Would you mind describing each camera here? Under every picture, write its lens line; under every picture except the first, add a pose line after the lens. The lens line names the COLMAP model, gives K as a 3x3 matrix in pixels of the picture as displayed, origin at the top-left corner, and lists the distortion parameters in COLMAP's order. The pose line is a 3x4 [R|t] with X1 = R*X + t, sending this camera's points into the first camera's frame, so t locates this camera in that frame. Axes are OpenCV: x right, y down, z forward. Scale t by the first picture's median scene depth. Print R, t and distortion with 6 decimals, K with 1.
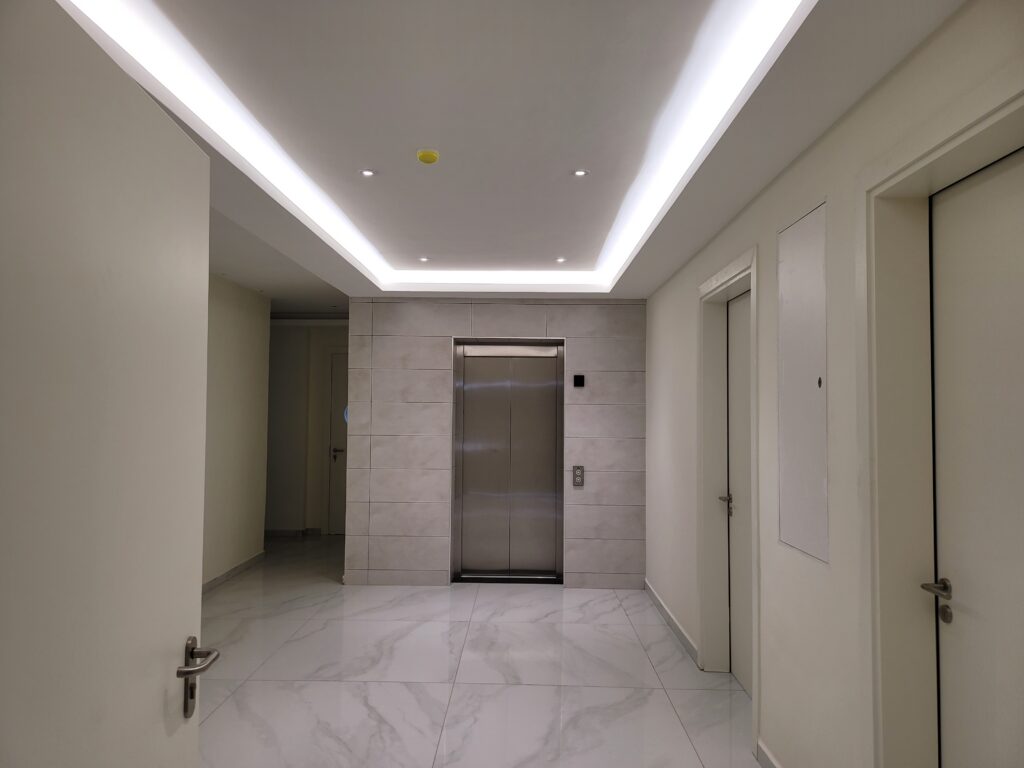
lens RADIAL K [[712.3, 0, 508.2], [0, 712.3, 381.3], [0, 0, 1]] dist [0.051788, -0.054037]
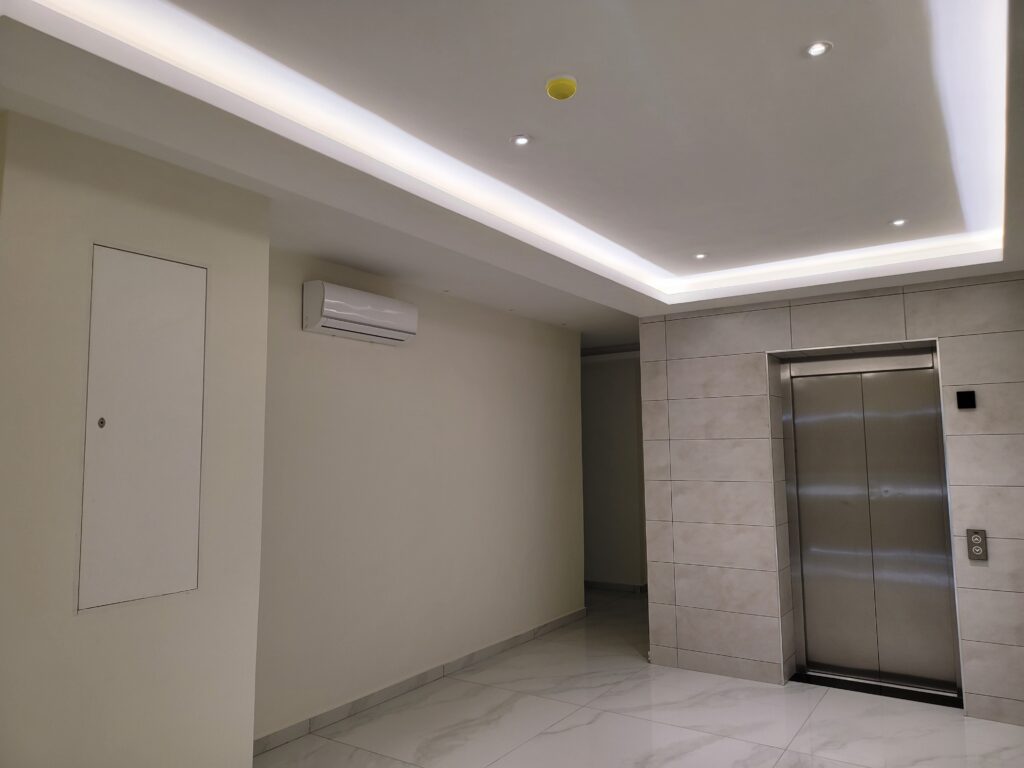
lens RADIAL K [[712.3, 0, 510.8], [0, 712.3, 377.5], [0, 0, 1]] dist [0.051788, -0.054037]
pose [[0.840676, -0.075072, -0.536310, 0.105122], [0.042076, 0.996406, -0.073520, 0.009916], [0.539902, 0.039241, 0.840813, 0.202711]]
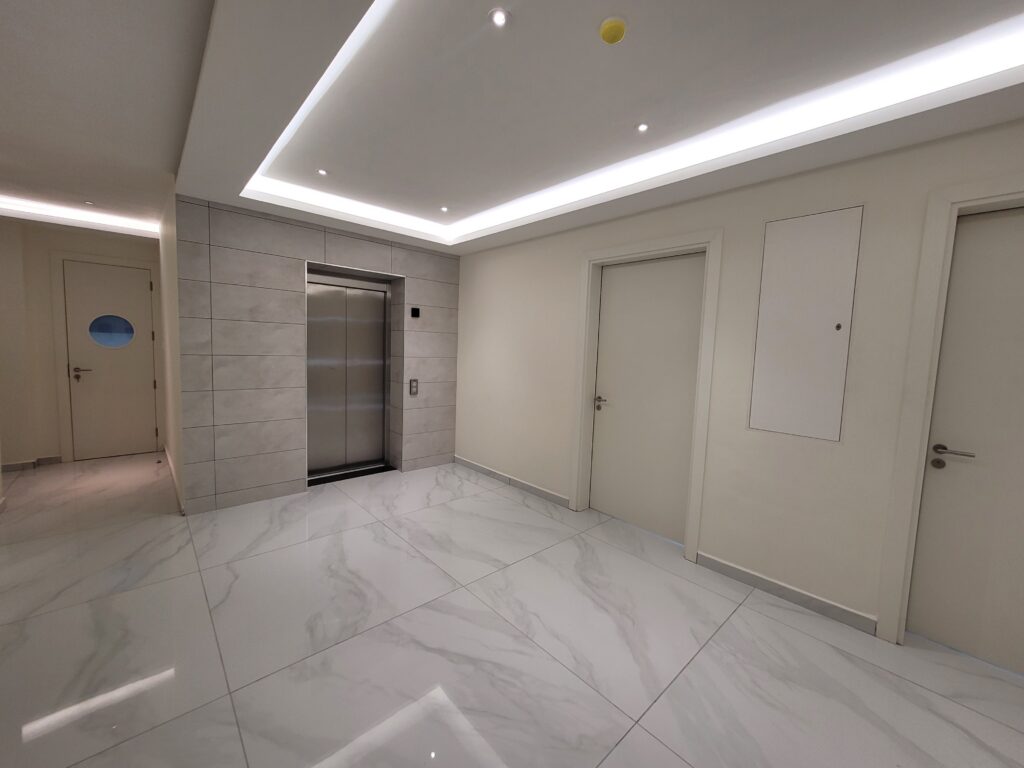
lens RADIAL K [[402.1, 0, 514.9], [0, 402.1, 378.6], [0, 0, 1]] dist [-0.002460, -0.000362]
pose [[0.718174, -0.038854, 0.694778, -0.276901], [-0.060019, 0.991261, 0.117474, 0.020998], [-0.693270, -0.126067, 0.709565, 0.357387]]
